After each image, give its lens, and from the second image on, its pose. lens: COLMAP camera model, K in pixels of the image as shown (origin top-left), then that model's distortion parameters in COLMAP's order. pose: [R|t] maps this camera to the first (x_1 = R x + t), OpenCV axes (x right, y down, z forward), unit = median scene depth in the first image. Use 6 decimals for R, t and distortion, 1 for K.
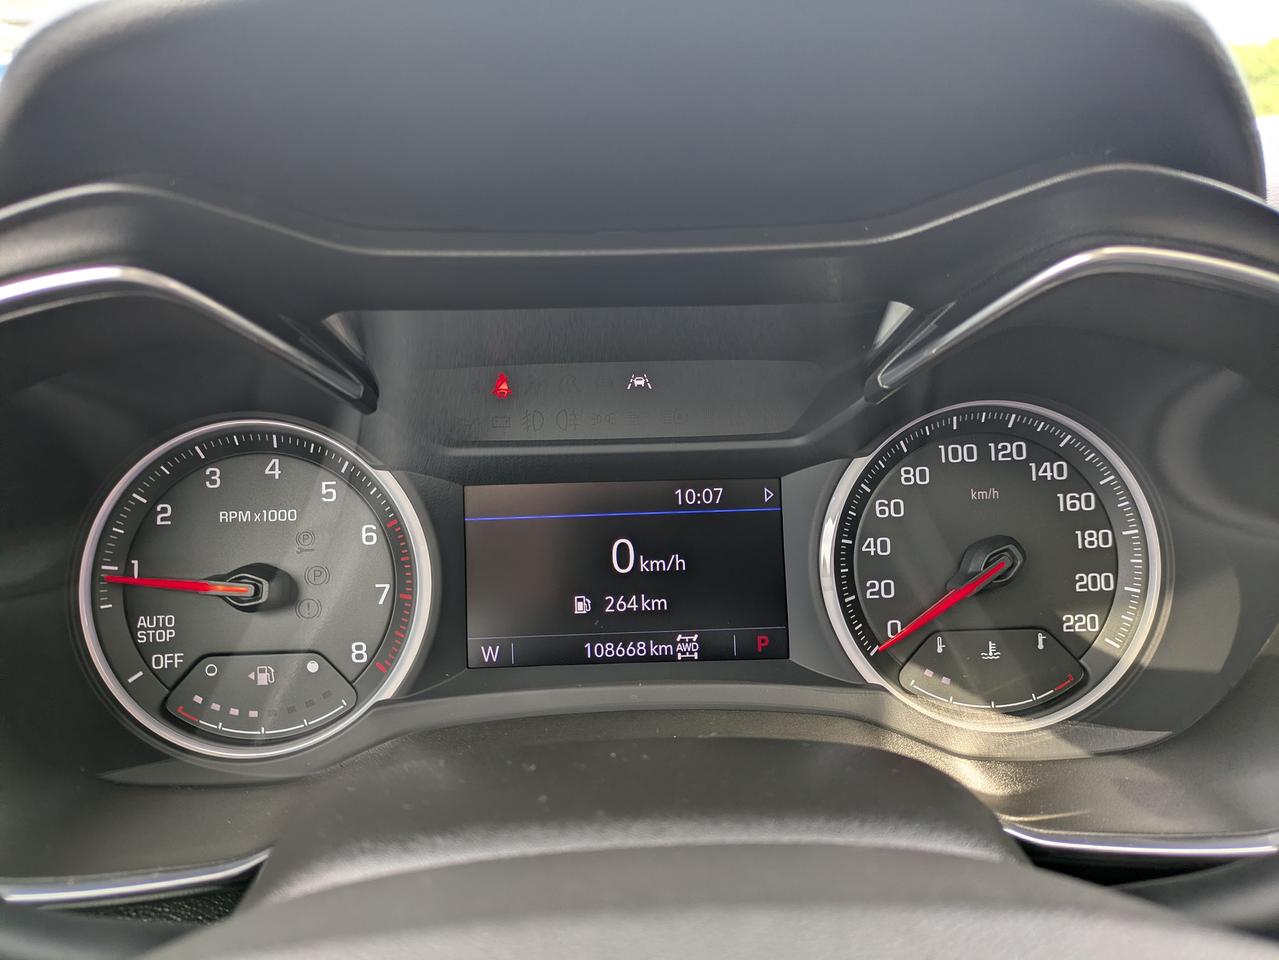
lens RADIAL K [[935.7, 0, 641.4], [0, 935.7, 486.2], [0, 0, 1]] dist [0.022092, -0.008676]
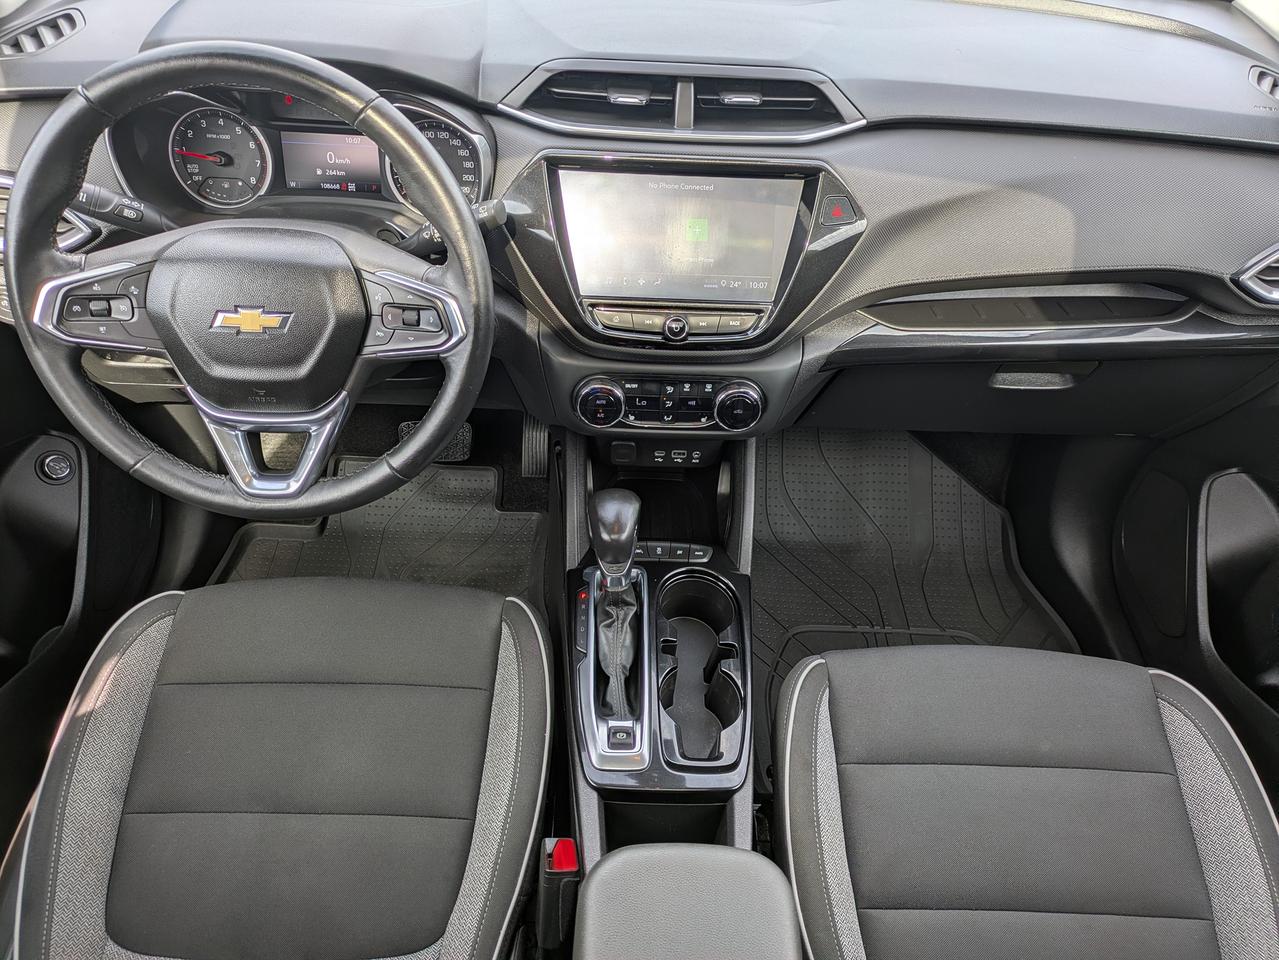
lens RADIAL K [[935.7, 0, 636.6], [0, 935.7, 457.5], [0, 0, 1]] dist [0.022092, -0.008676]
pose [[0.996939, 0.075562, 0.020094, 1.109110], [-0.076479, 0.888938, 0.451598, -0.585254], [0.016262, -0.451752, 0.891995, -2.513572]]
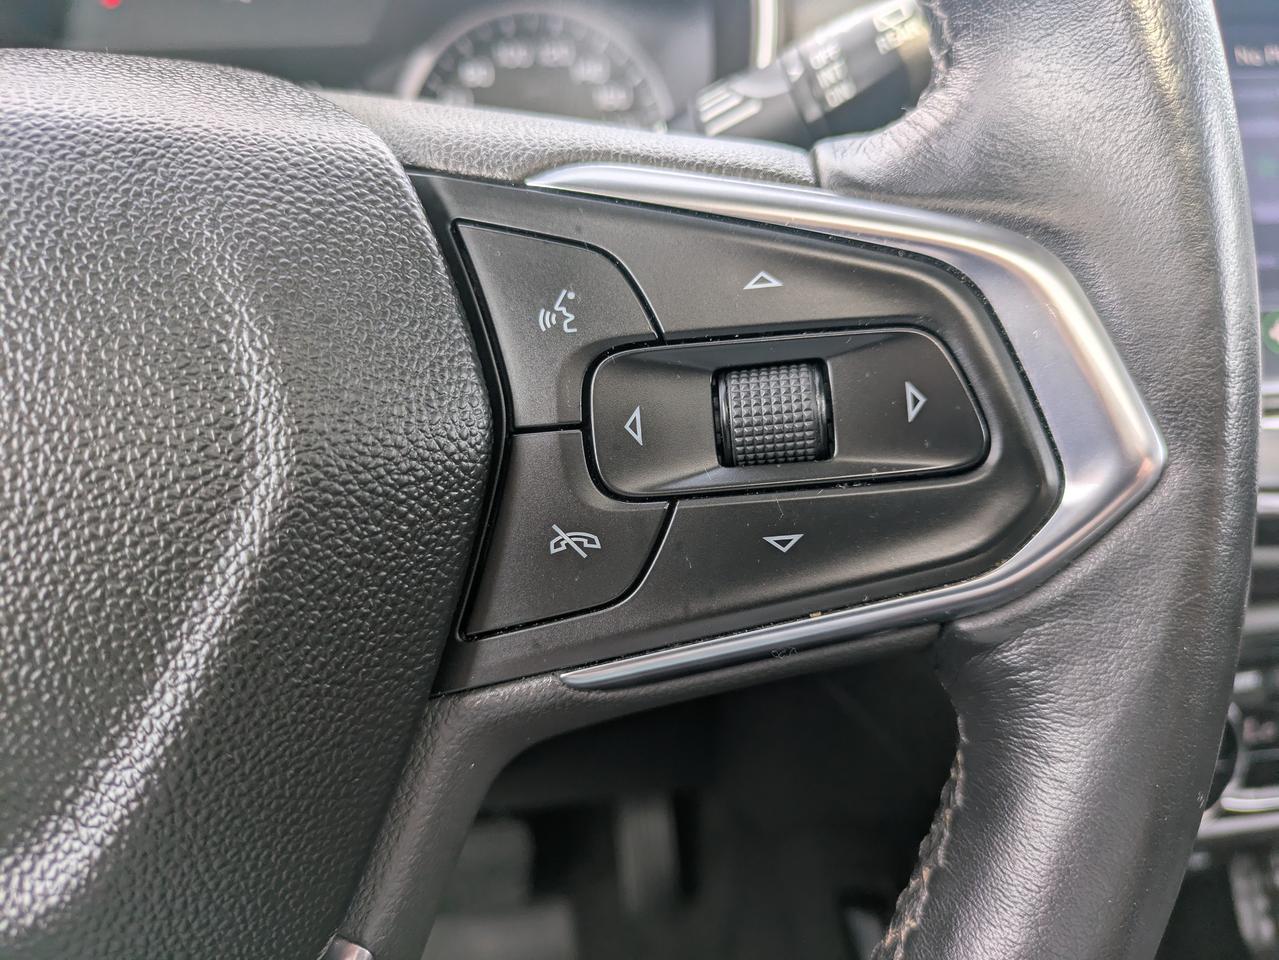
lens RADIAL K [[935.7, 0, 628.0], [0, 935.7, 475.8], [0, 0, 1]] dist [0.022092, -0.008676]
pose [[0.995112, -0.041995, 0.089374, 0.357330], [0.027210, 0.986639, 0.160634, 0.310762], [-0.094926, -0.157417, 0.982959, -0.285791]]
